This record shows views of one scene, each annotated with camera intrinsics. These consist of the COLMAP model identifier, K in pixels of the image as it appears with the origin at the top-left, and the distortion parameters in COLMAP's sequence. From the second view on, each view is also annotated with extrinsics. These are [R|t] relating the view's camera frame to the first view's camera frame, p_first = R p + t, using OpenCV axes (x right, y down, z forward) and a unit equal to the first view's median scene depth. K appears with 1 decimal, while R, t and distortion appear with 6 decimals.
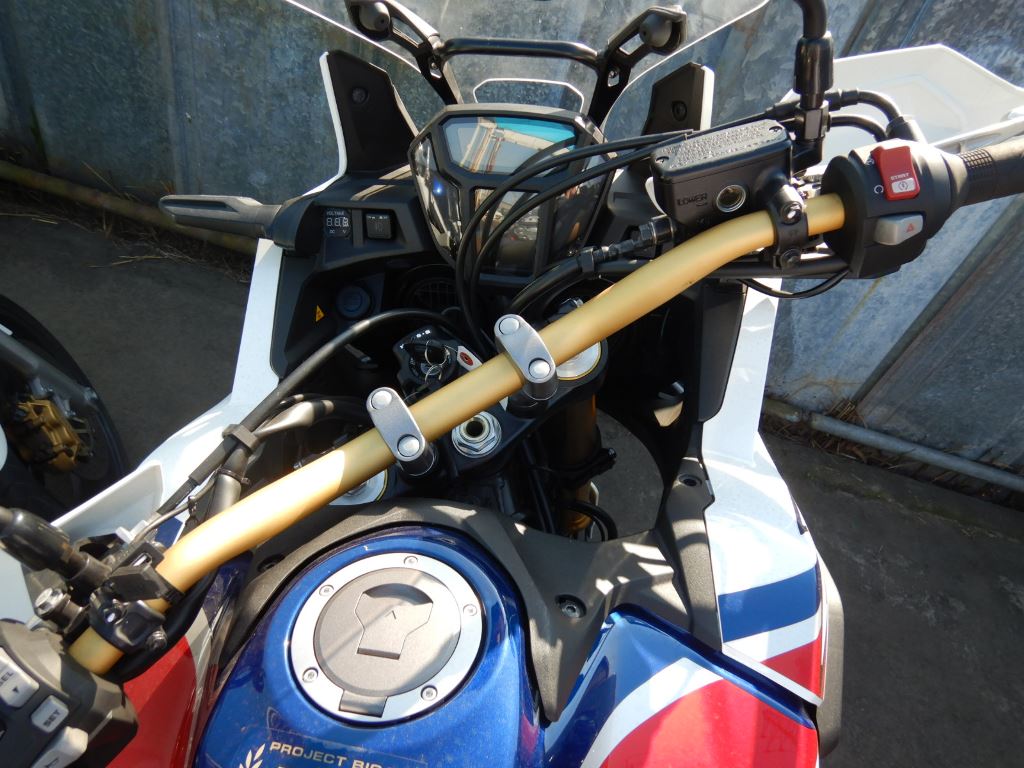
lens RADIAL K [[726.7, 0, 512.1], [0, 726.7, 389.2], [0, 0, 1]] dist [0.013567, -0.003161]
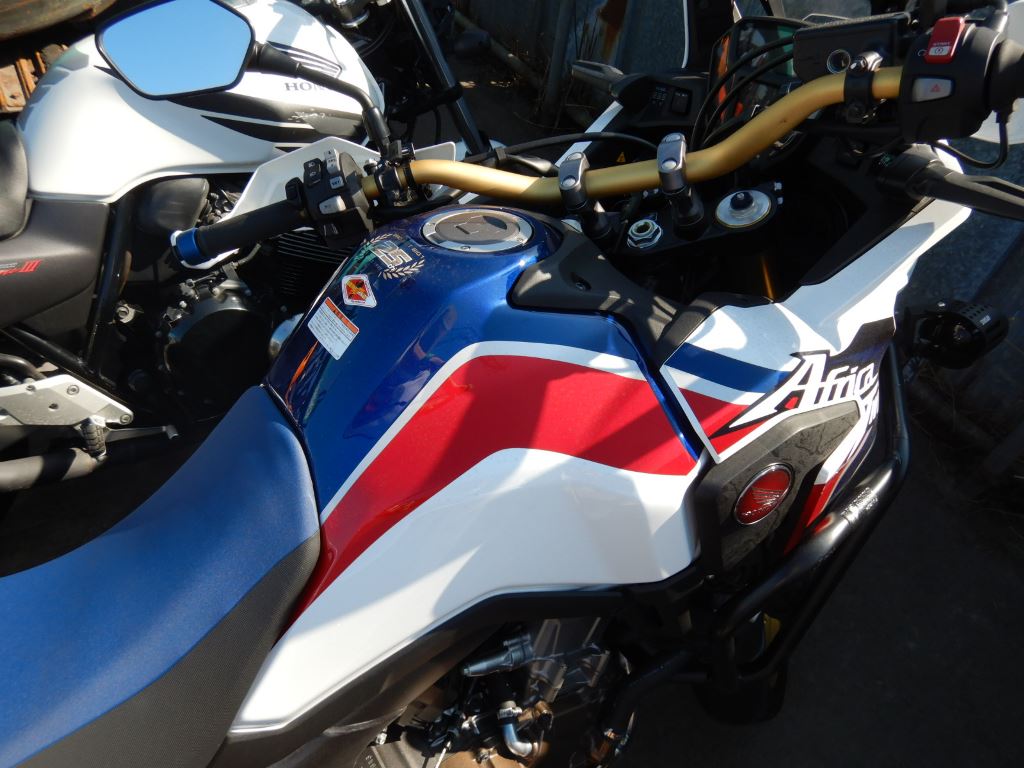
lens RADIAL K [[726.7, 0, 512.1], [0, 726.7, 389.2], [0, 0, 1]] dist [0.013567, -0.003161]
pose [[0.693554, 0.429273, -0.578539, 0.211066], [-0.474331, 0.876542, 0.081761, 0.097145], [0.542211, 0.217713, 0.811546, -0.055200]]
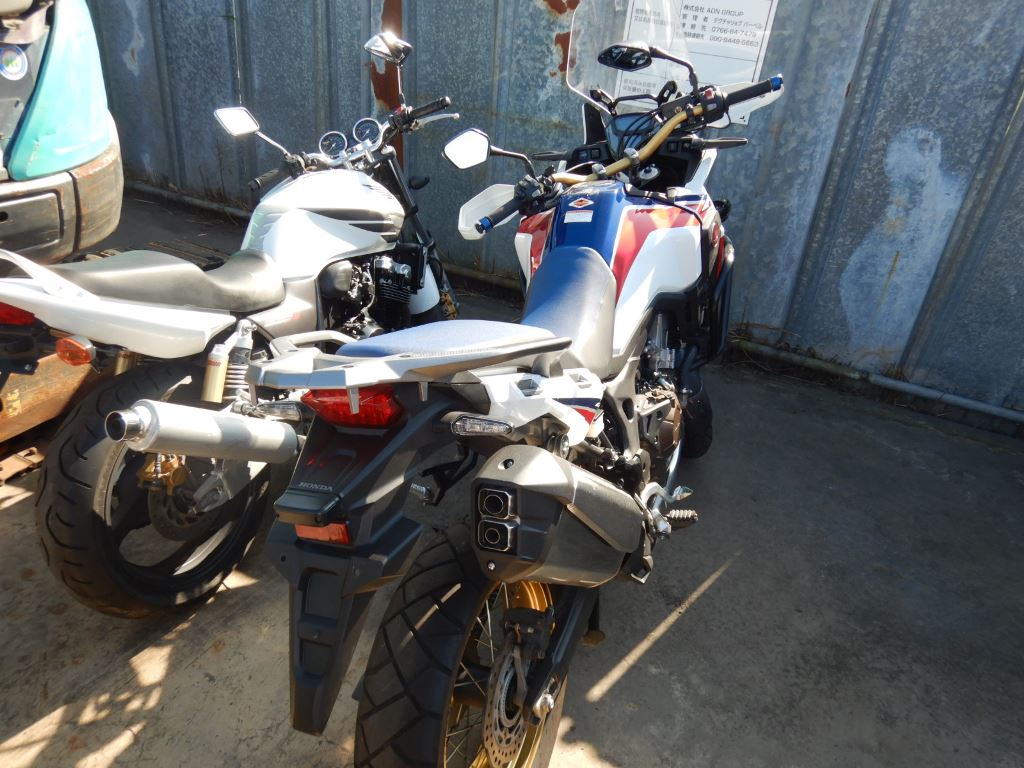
lens RADIAL K [[726.7, 0, 512.1], [0, 726.7, 389.2], [0, 0, 1]] dist [0.013567, -0.003161]
pose [[0.963279, -0.003484, -0.268482, 0.120605], [-0.072872, 0.958993, -0.273901, 0.611177], [0.258426, 0.283407, 0.923524, -0.658842]]
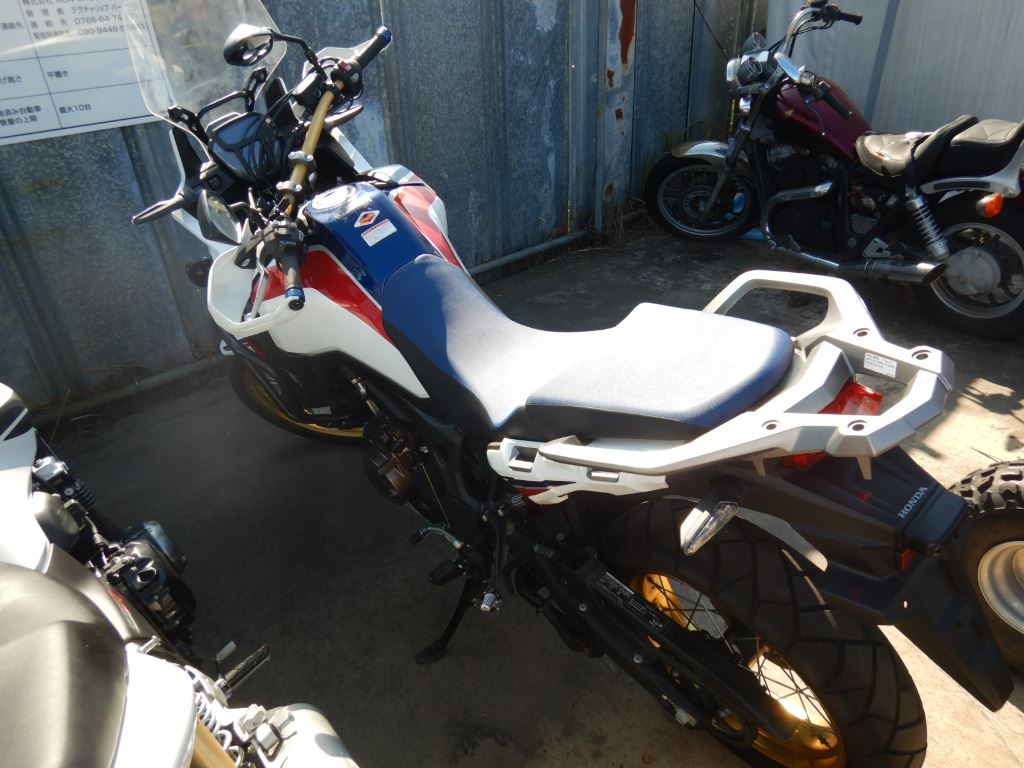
lens RADIAL K [[726.7, 0, 512.1], [0, 726.7, 389.2], [0, 0, 1]] dist [0.013567, -0.003161]
pose [[0.603705, -0.610790, 0.512325, -0.461244], [0.684178, 0.726818, 0.060297, 0.309615], [-0.409196, 0.314119, 0.856672, -0.509707]]
